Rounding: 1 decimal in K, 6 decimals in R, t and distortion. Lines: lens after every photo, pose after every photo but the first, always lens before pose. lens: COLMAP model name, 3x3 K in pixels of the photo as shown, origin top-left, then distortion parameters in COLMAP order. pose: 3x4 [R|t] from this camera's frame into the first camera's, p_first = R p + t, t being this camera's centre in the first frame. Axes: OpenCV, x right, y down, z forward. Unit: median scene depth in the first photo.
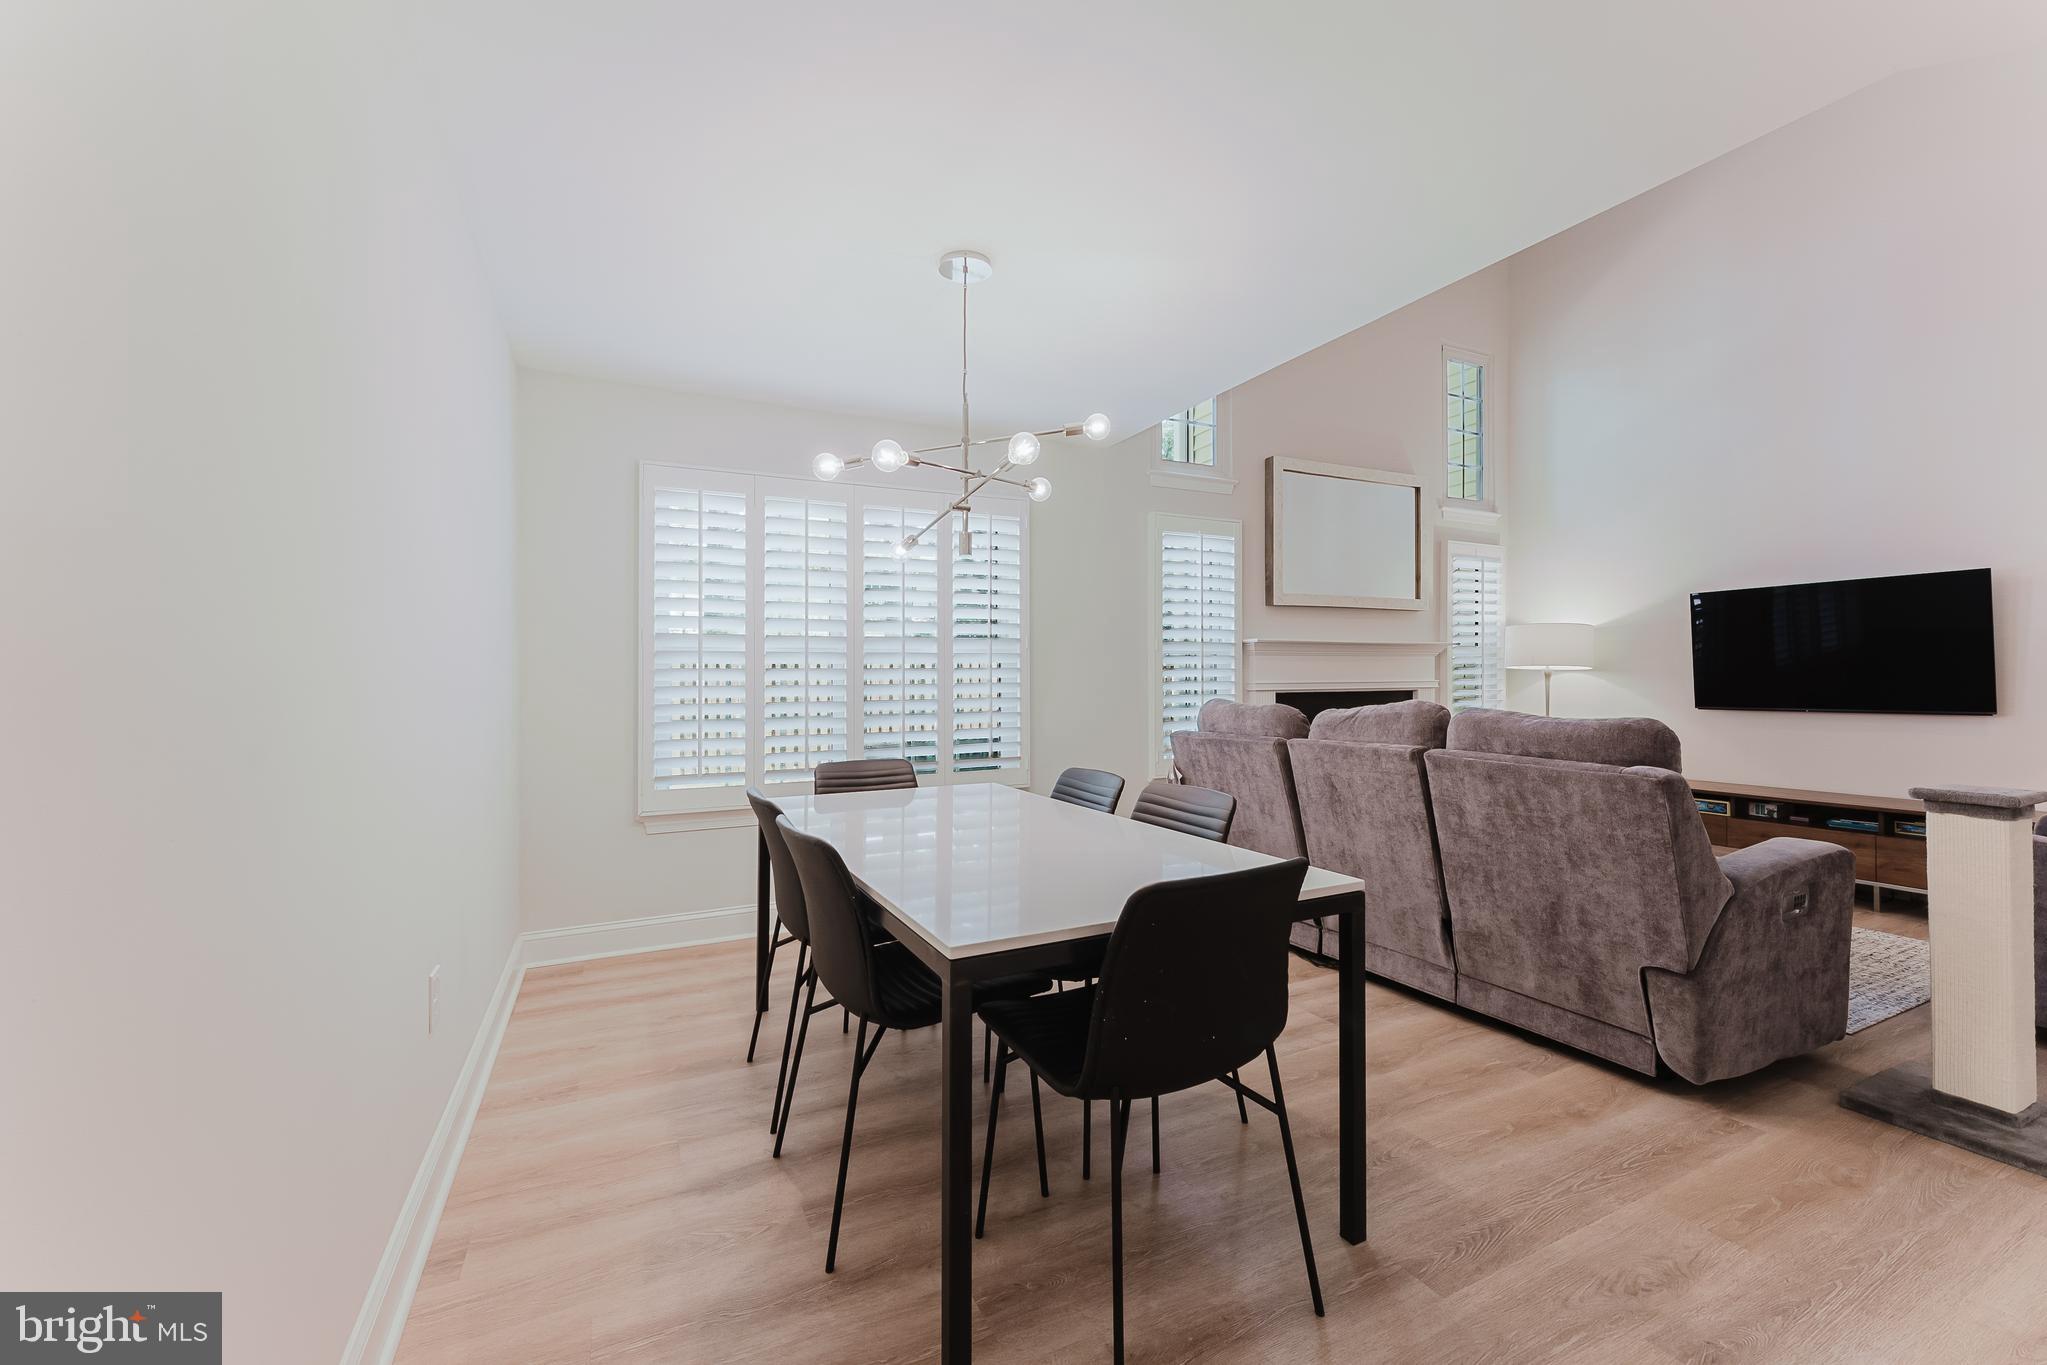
lens RADIAL K [[811.9, 0, 1020.8], [0, 811.9, 688.7], [0, 0, 1]] dist [0.009935, 0.000228]
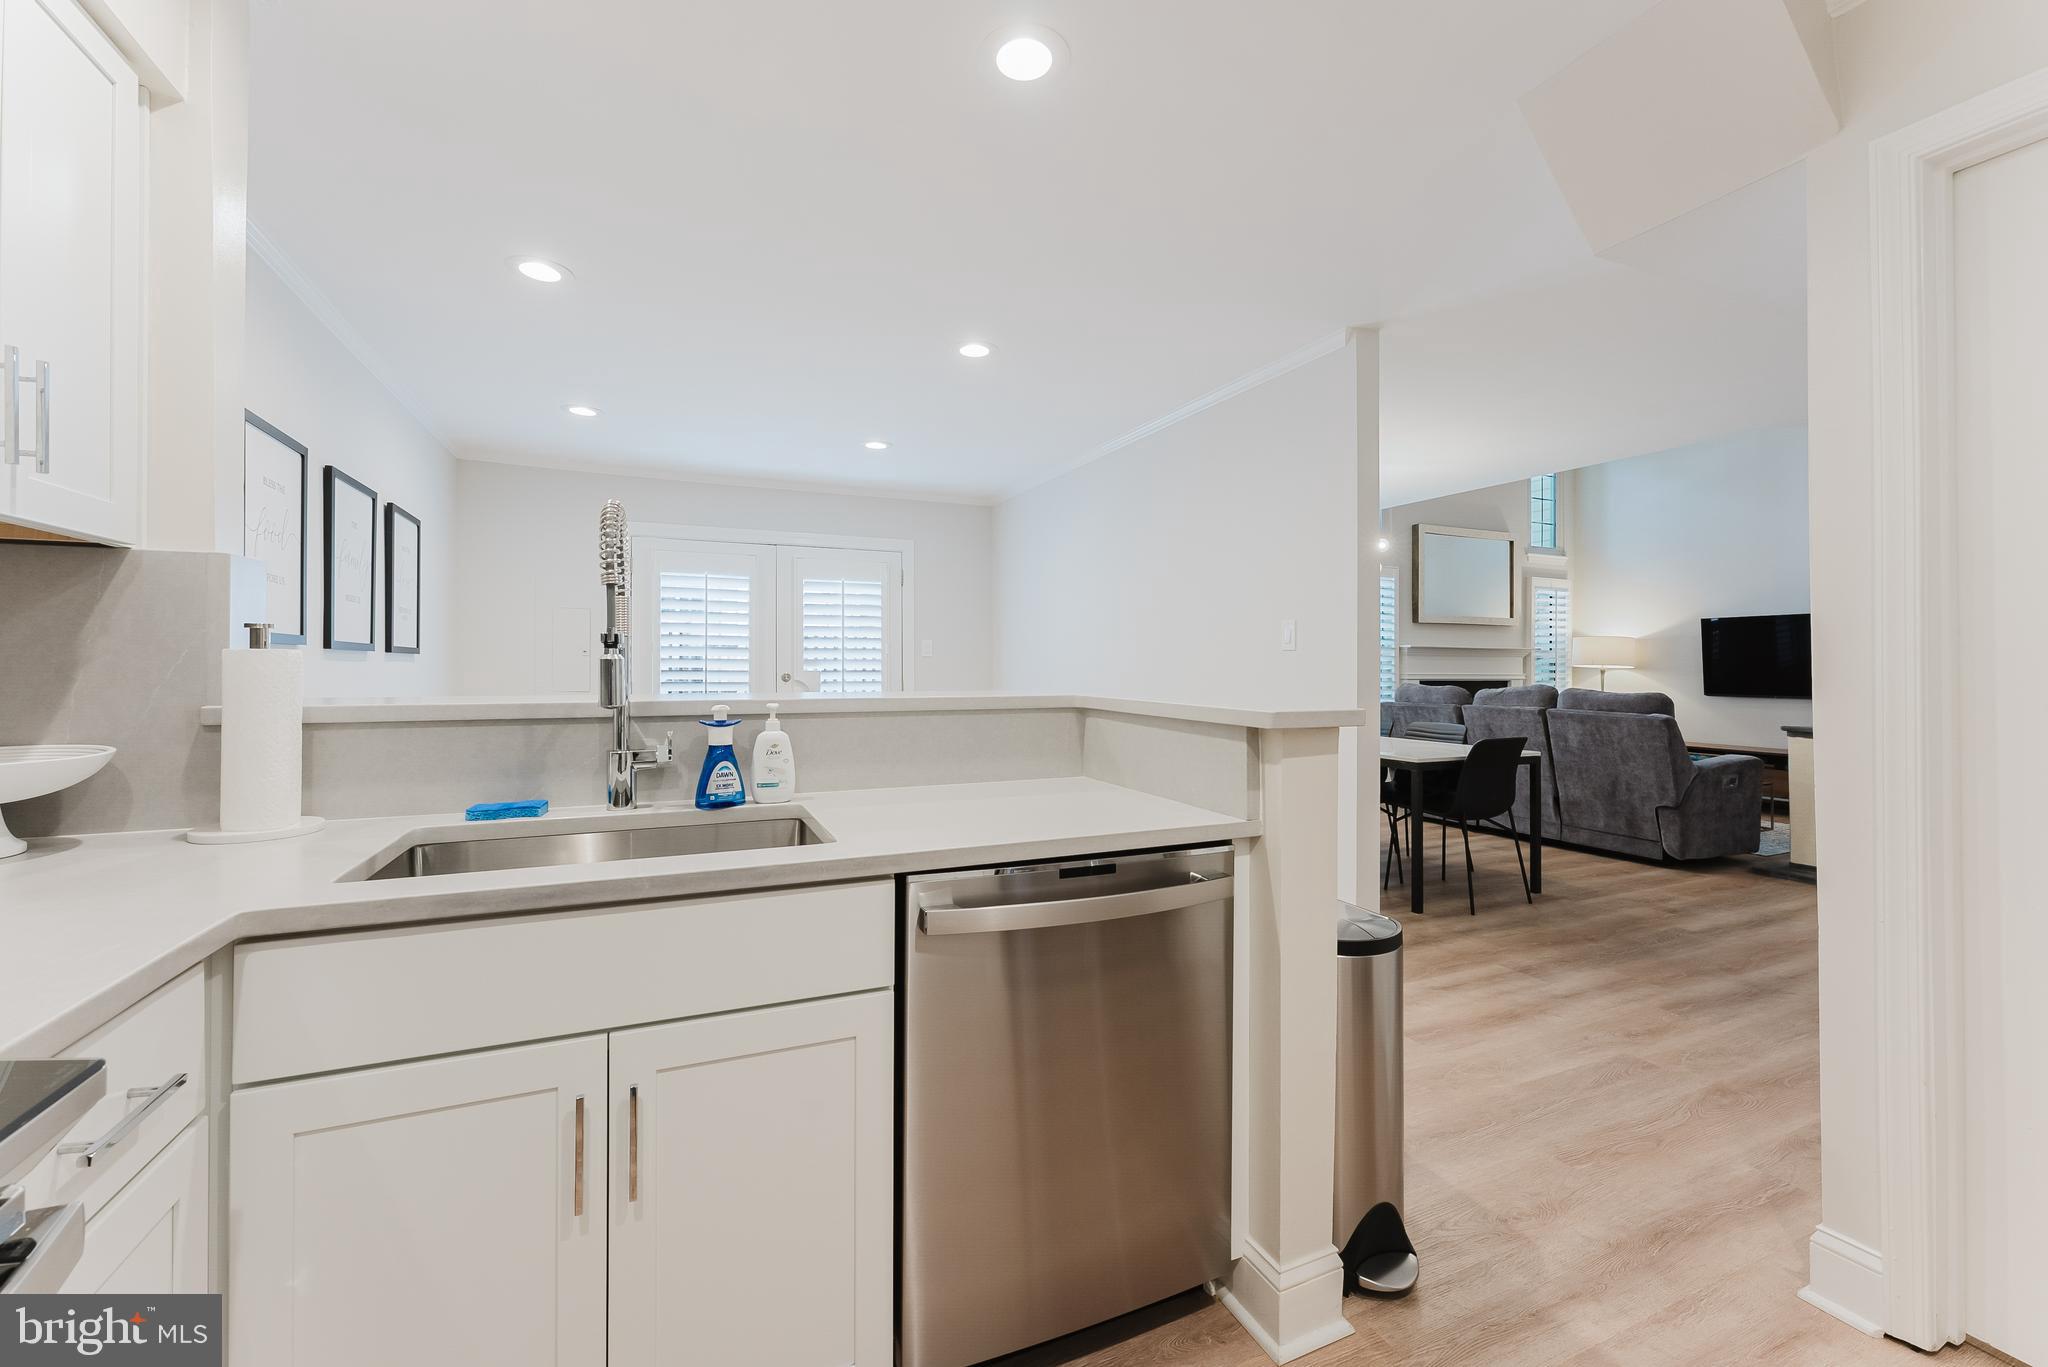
lens RADIAL K [[812.3, 0, 1029.5], [0, 812.3, 666.6], [0, 0, 1]] dist [0.009935, 0.000228]
pose [[0.999528, 0.011702, -0.028395, -0.725675], [-0.012088, 0.999836, -0.013470, 0.014858], [0.028233, 0.013807, 0.999506, -1.048556]]
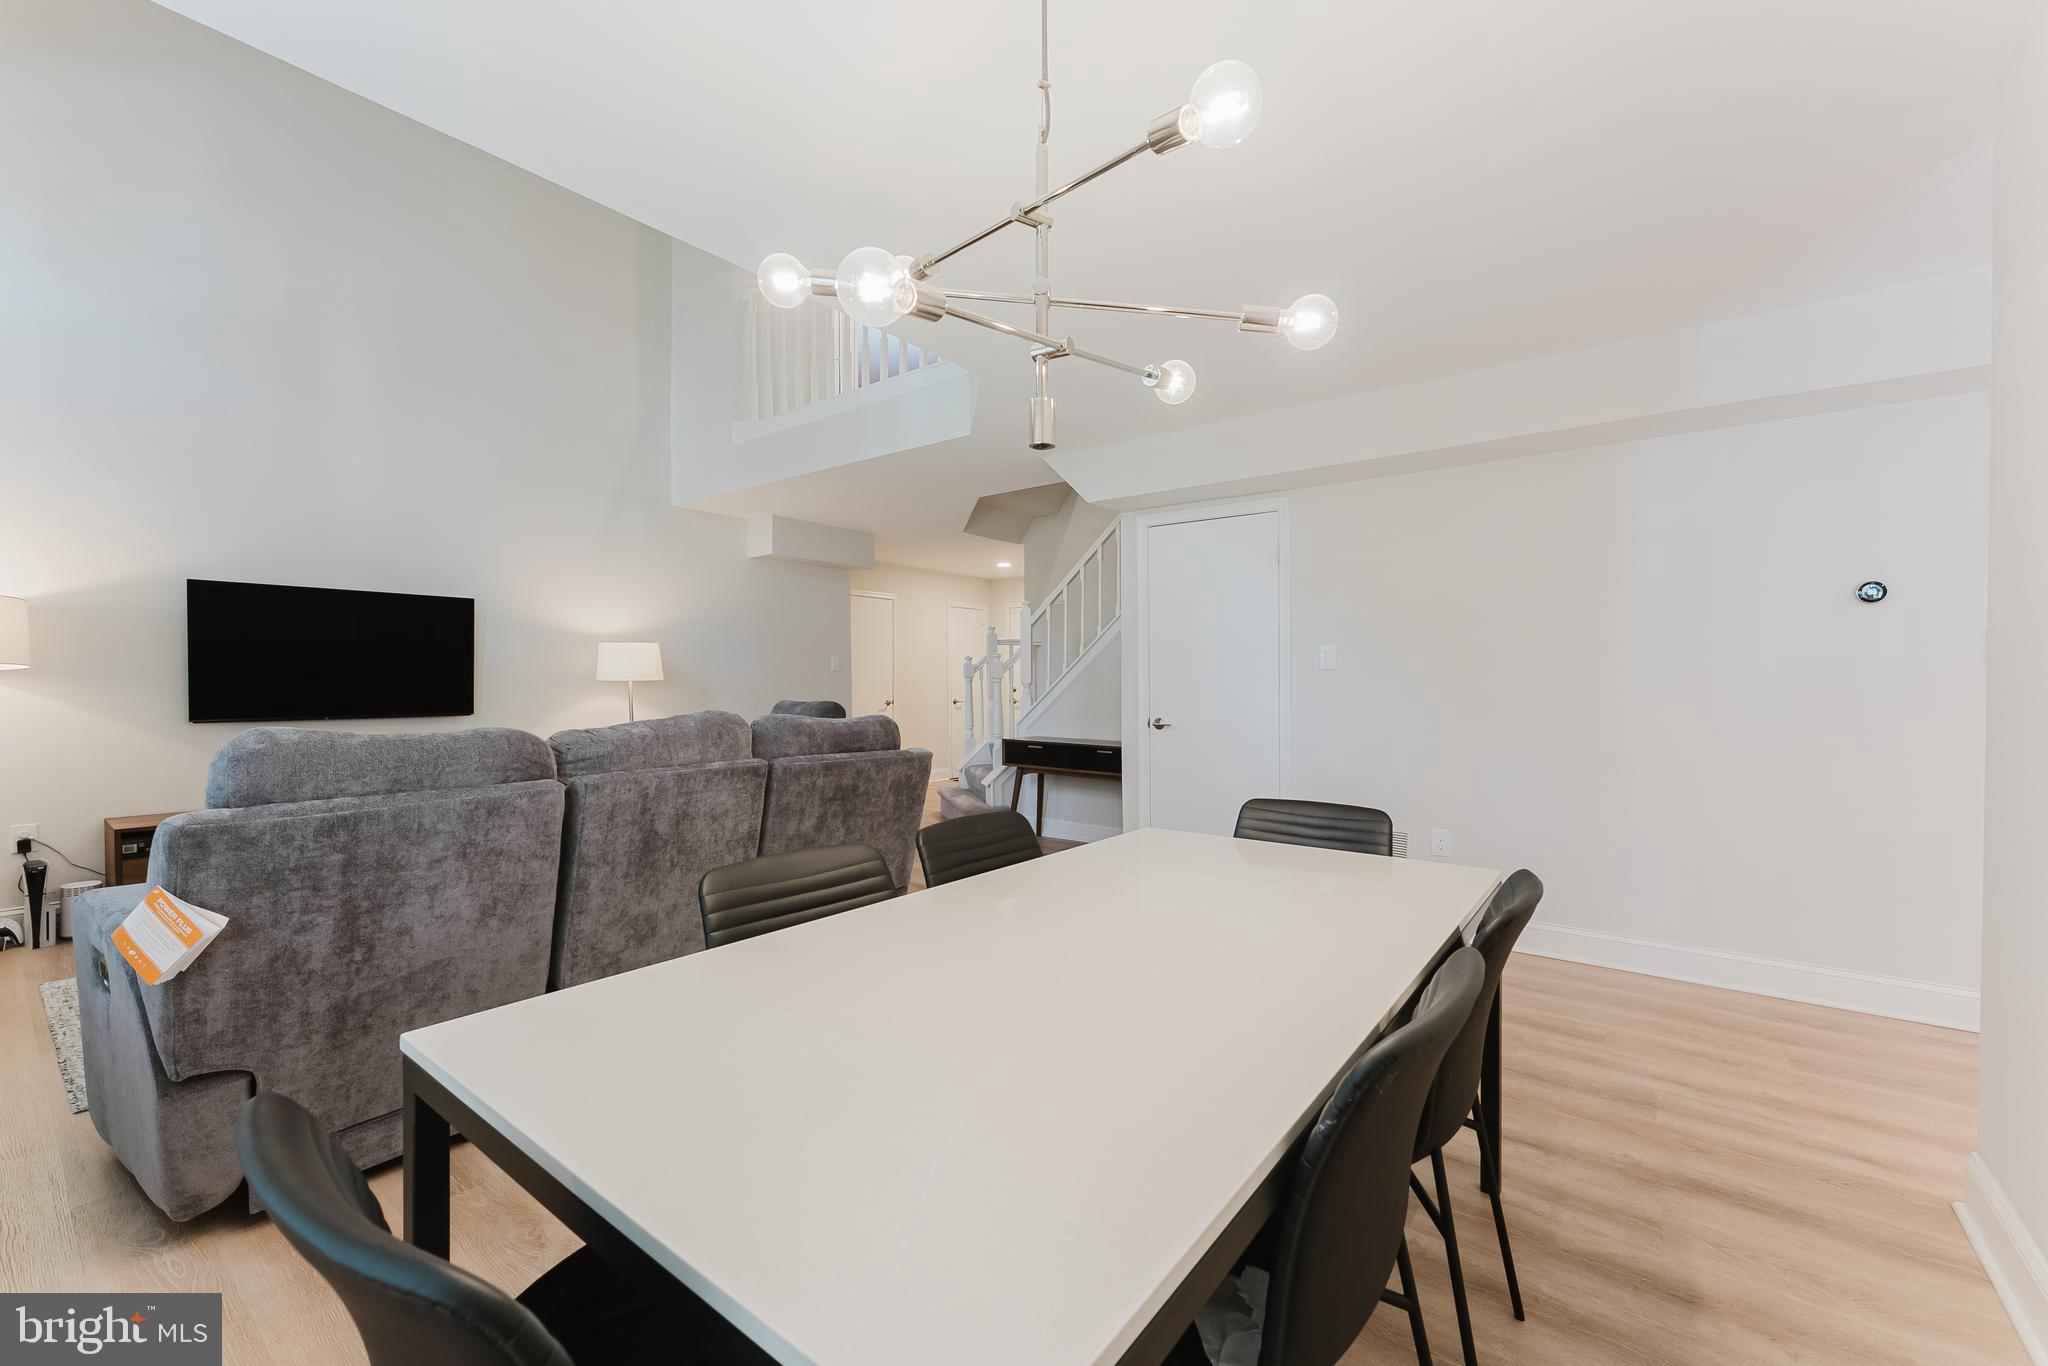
lens RADIAL K [[812.3, 0, 1030.2], [0, 812.3, 678.4], [0, 0, 1]] dist [0.009935, 0.000228]
pose [[-0.446703, -0.005597, 0.894665, -0.531541], [0.002587, 0.999968, 0.007548, -0.044113], [-0.894679, 0.005687, -0.446674, 1.228388]]
